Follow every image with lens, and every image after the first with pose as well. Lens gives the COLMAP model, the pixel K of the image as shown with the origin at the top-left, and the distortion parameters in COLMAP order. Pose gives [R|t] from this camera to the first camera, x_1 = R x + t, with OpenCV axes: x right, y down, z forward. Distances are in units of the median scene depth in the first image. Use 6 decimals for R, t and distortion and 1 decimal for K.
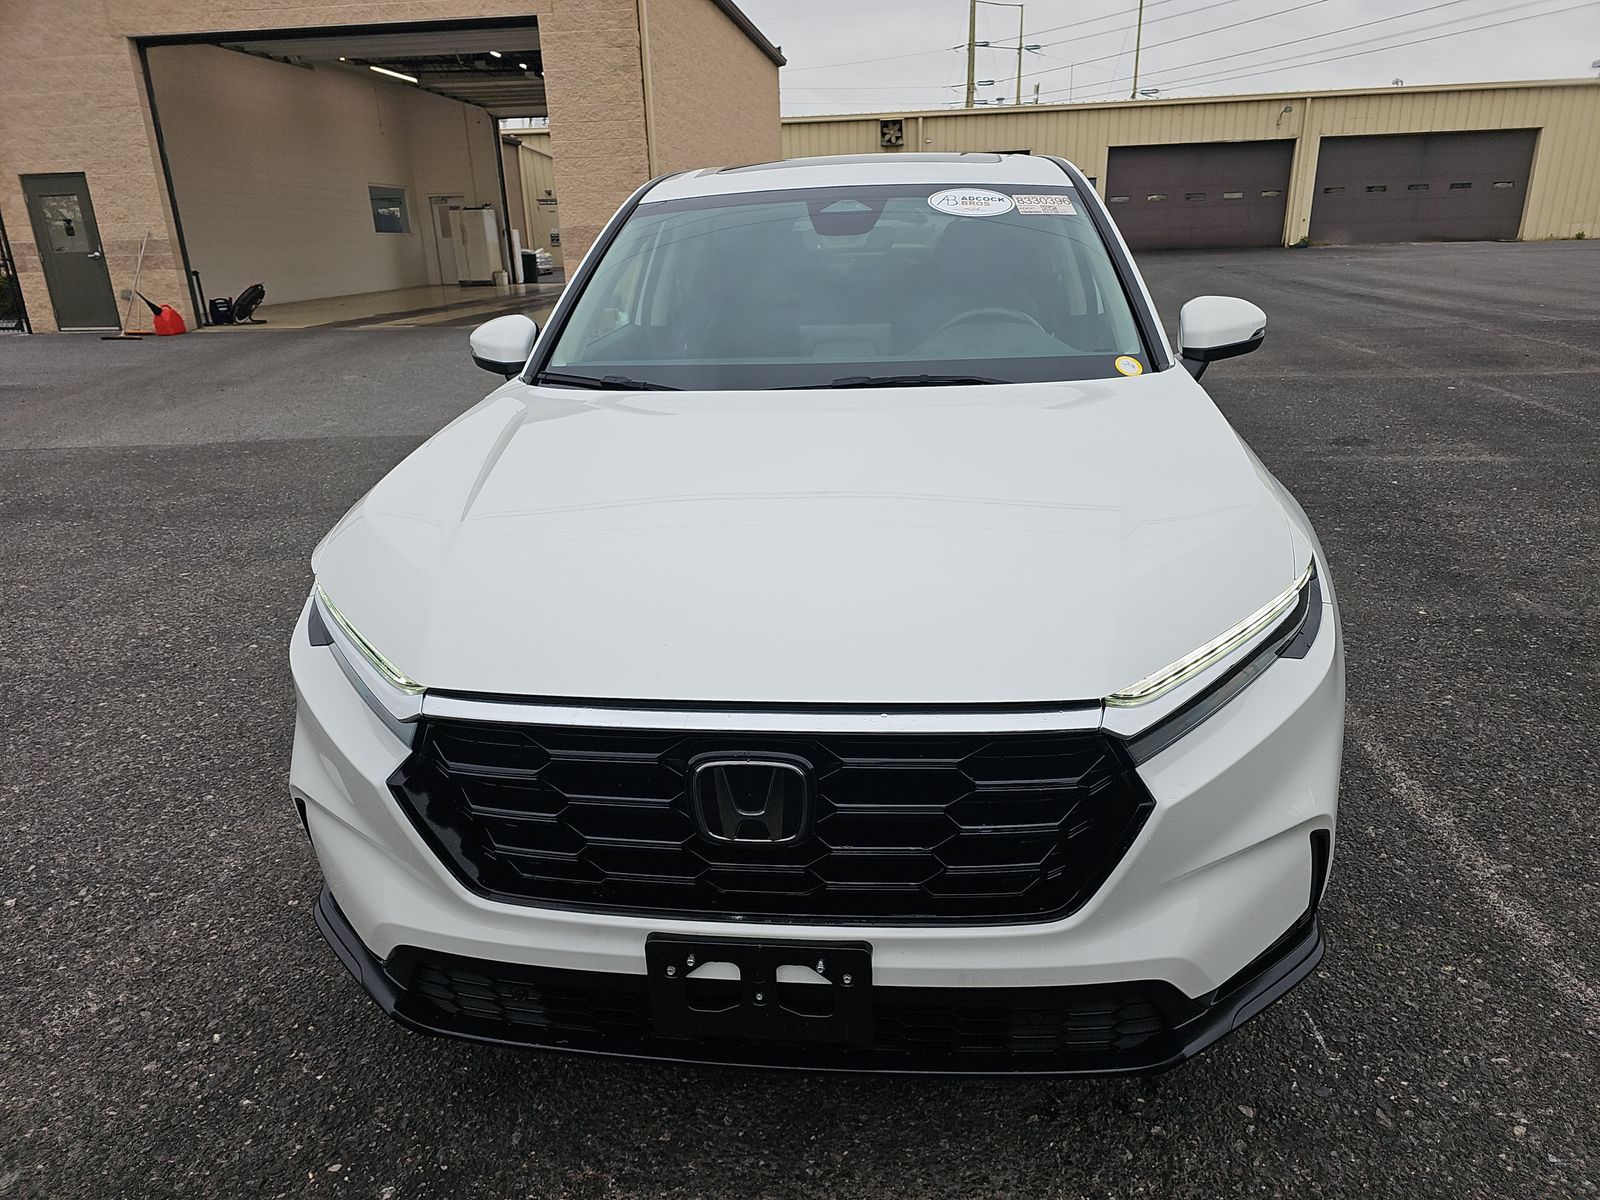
lens RADIAL K [[1057.3, 0, 803.5], [0, 1057.3, 609.3], [0, 0, 1]] dist [0.021919, -0.015791]
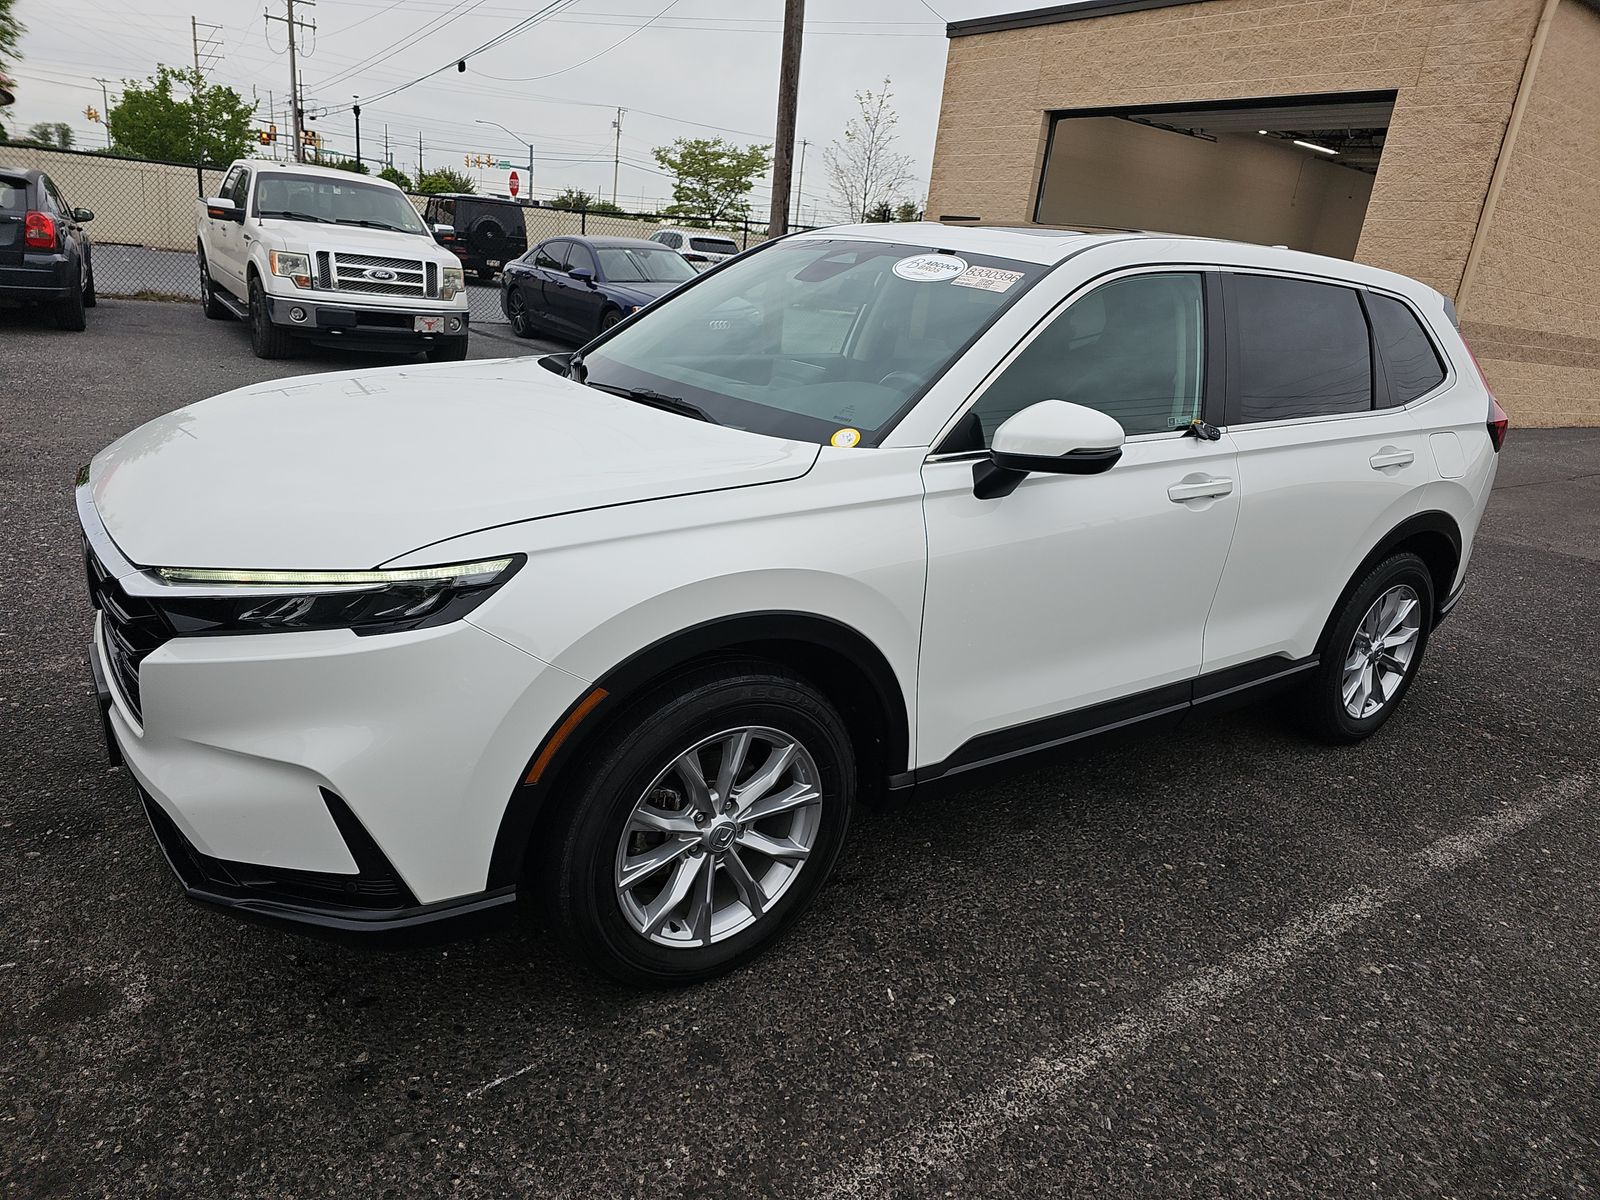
lens RADIAL K [[1057.3, 0, 815.6], [0, 1057.3, 604.3], [0, 0, 1]] dist [0.021919, -0.015791]
pose [[0.670183, 0.318897, -0.670194, 0.201001], [-0.358979, 0.929615, 0.083364, -0.033038], [0.649607, 0.184716, 0.737490, 0.063935]]
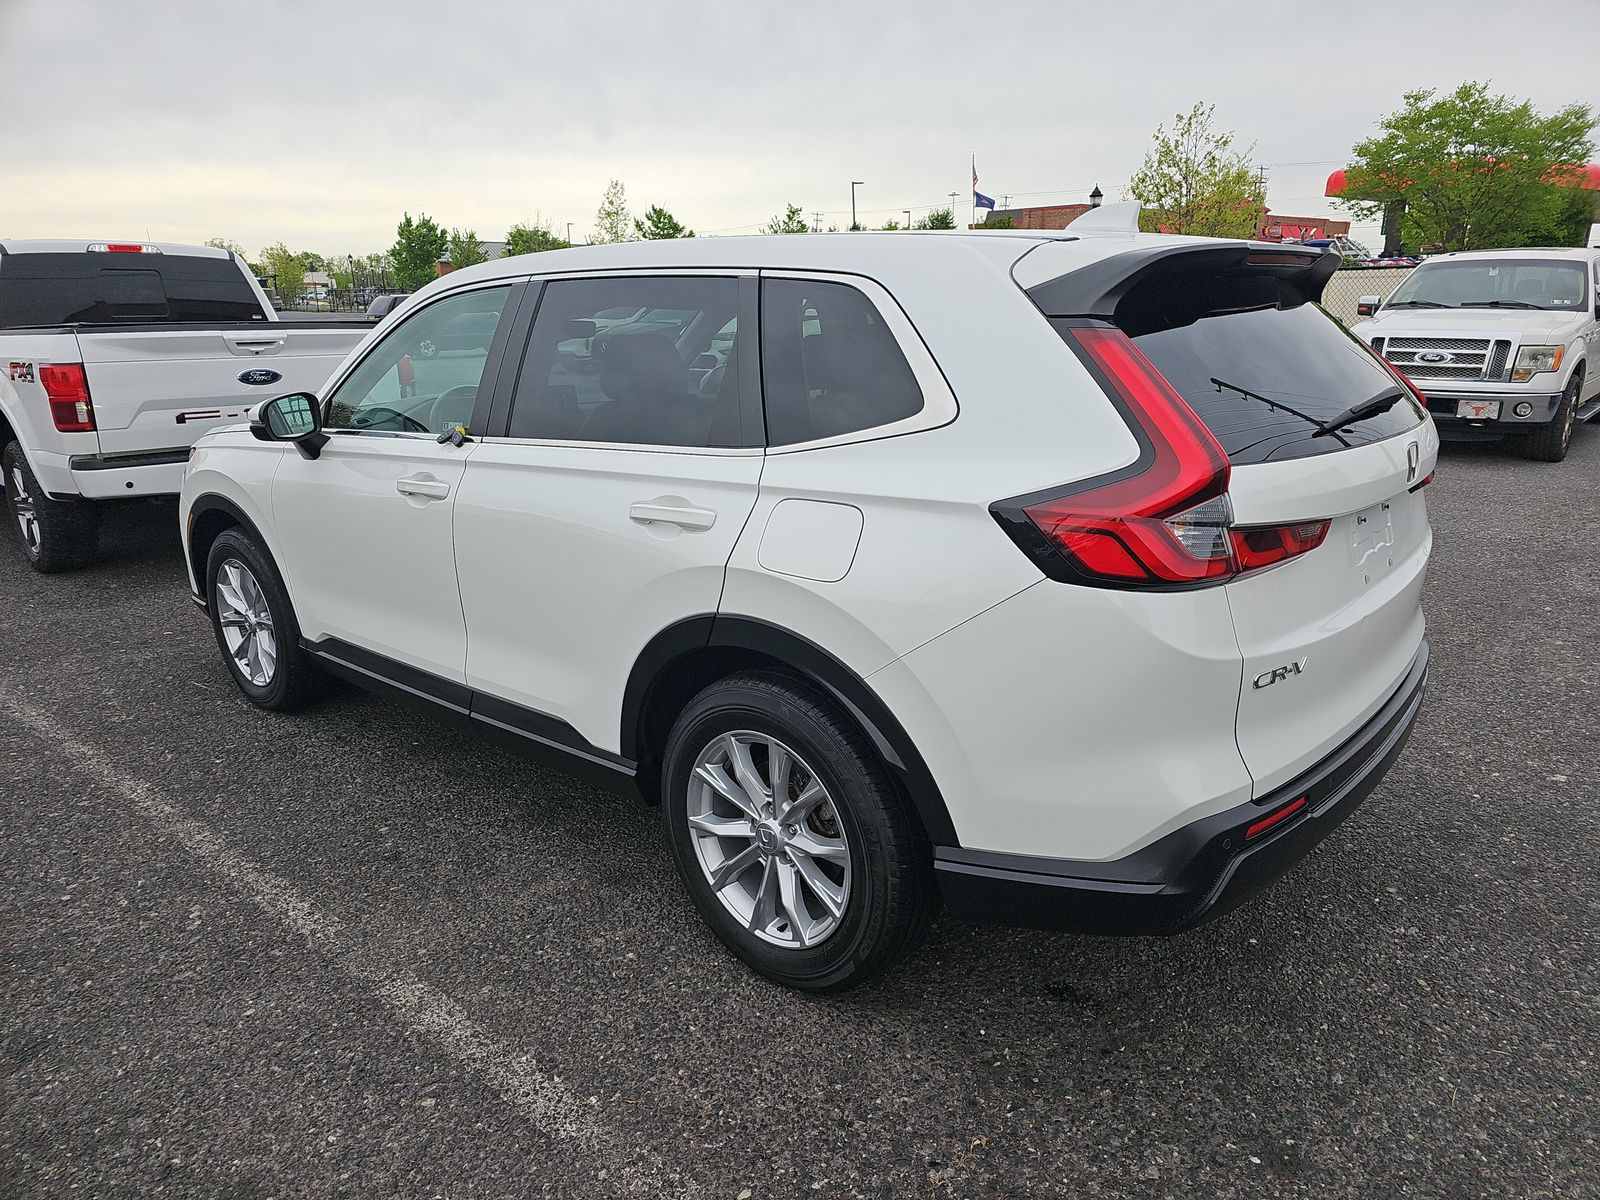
lens RADIAL K [[1057.3, 0, 816.3], [0, 1057.3, 598.4], [0, 0, 1]] dist [0.021919, -0.015791]
pose [[-0.564487, 0.258500, -0.783921, 0.243460], [-0.247263, 0.853134, 0.459373, -0.184679], [0.787538, 0.453144, -0.417666, 0.480234]]
